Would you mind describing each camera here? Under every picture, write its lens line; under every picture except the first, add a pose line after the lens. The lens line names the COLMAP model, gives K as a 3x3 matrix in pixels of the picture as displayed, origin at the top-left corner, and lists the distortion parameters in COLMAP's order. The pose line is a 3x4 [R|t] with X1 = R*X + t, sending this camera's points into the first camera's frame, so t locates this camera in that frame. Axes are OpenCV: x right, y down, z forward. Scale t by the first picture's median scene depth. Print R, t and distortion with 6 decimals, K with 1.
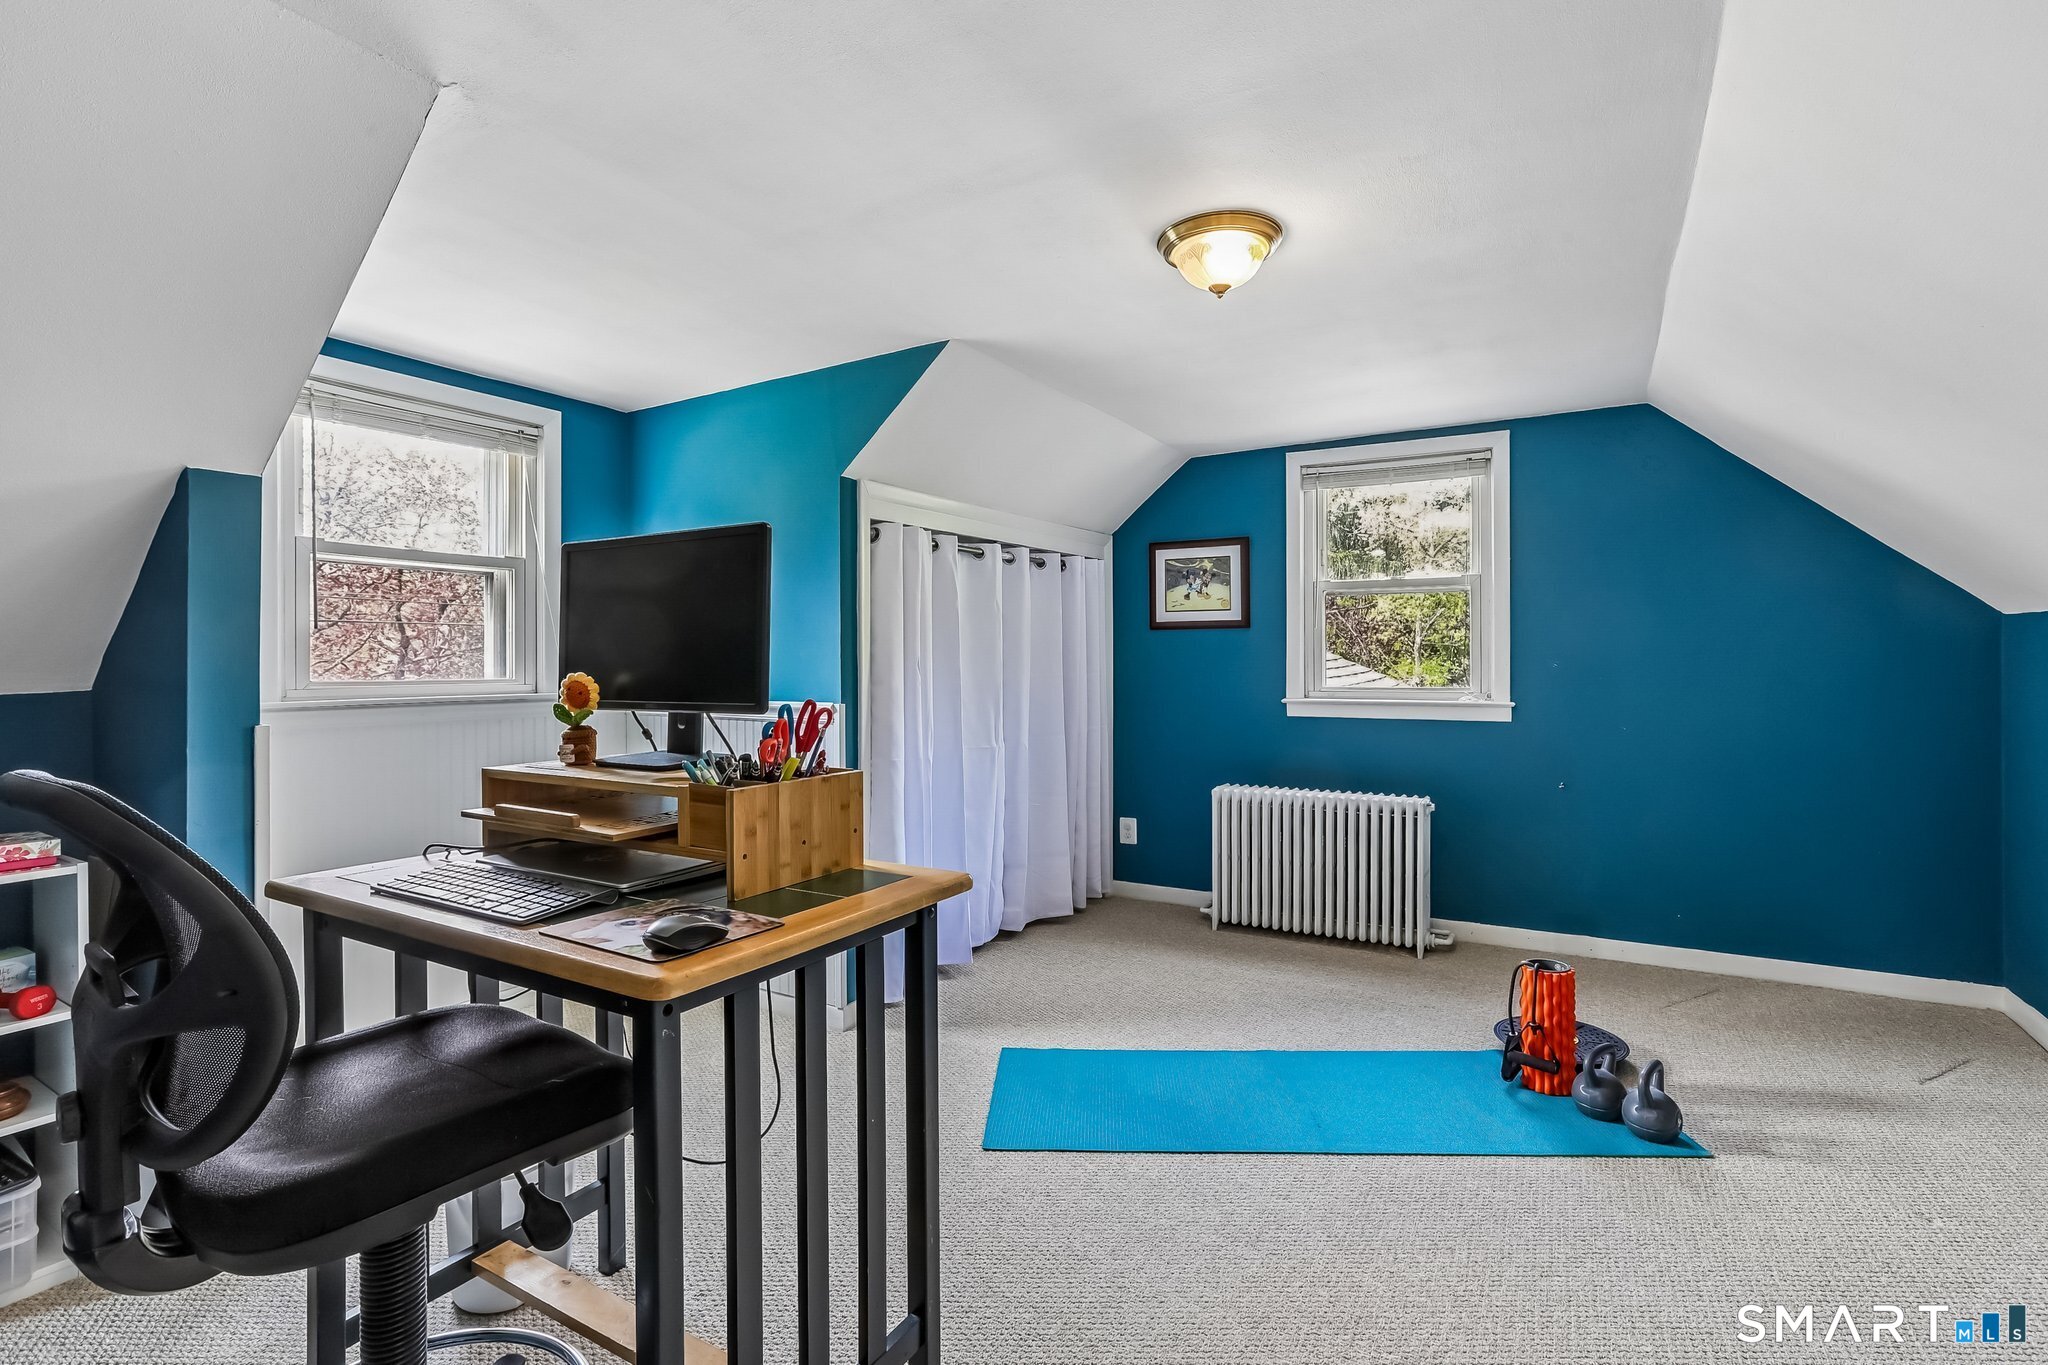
lens RADIAL K [[945.6, 0, 1032.1], [0, 945.6, 672.7], [0, 0, 1]] dist [-0.041674, 0.031252]
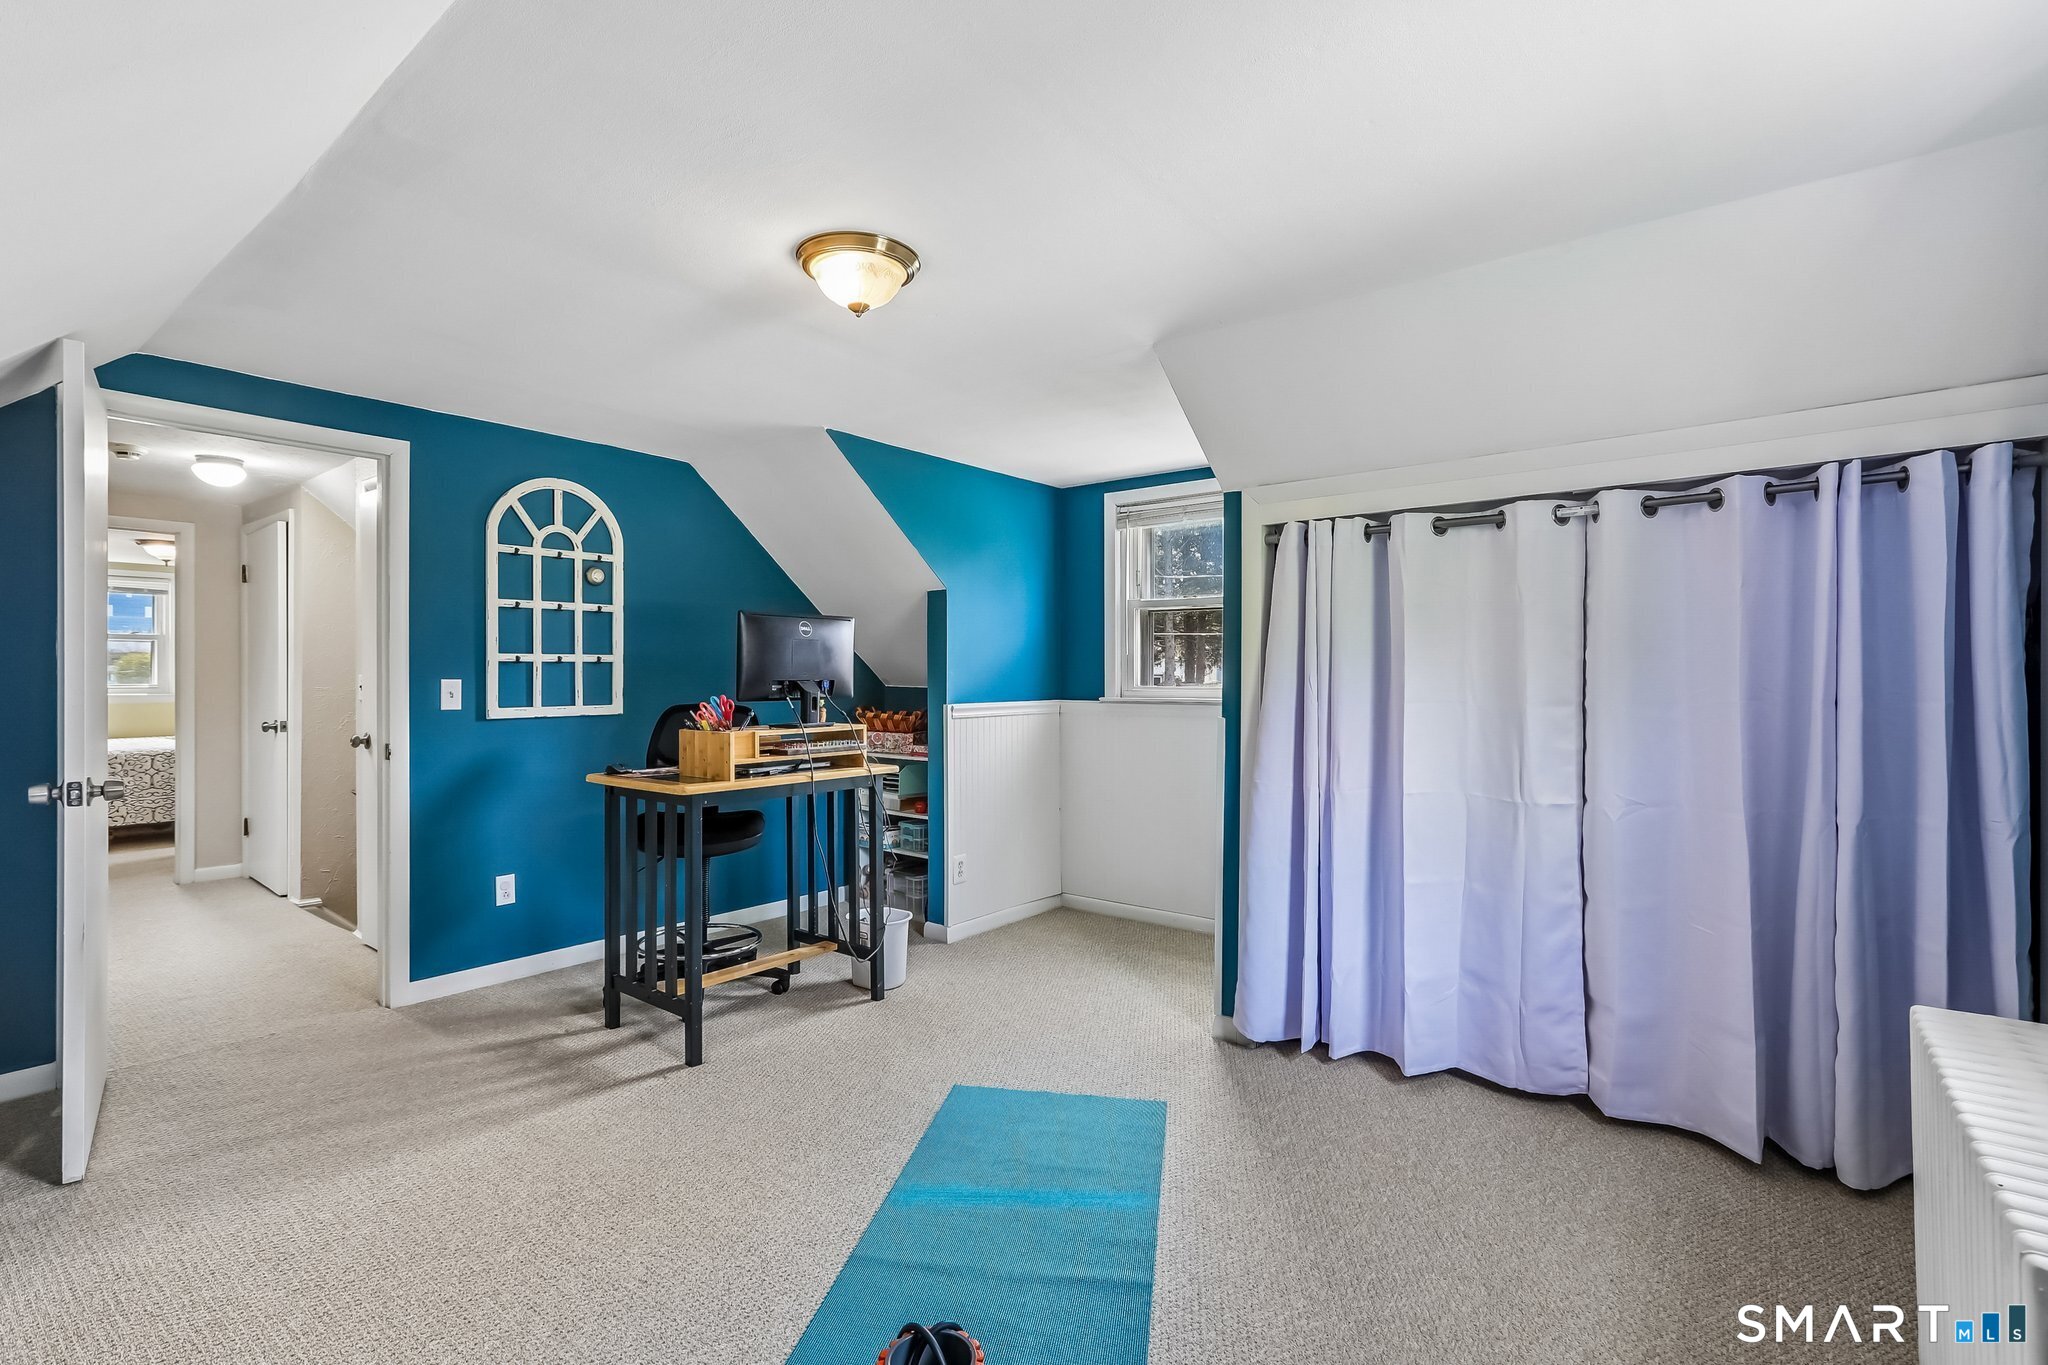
lens RADIAL K [[945.6, 0, 1032.1], [0, 945.6, 672.7], [0, 0, 1]] dist [-0.041674, 0.031252]
pose [[-0.137012, -0.008288, -0.990535, 0.654246], [-0.008813, 0.999936, -0.007148, -0.006729], [0.990530, 0.007750, -0.137077, 0.723288]]
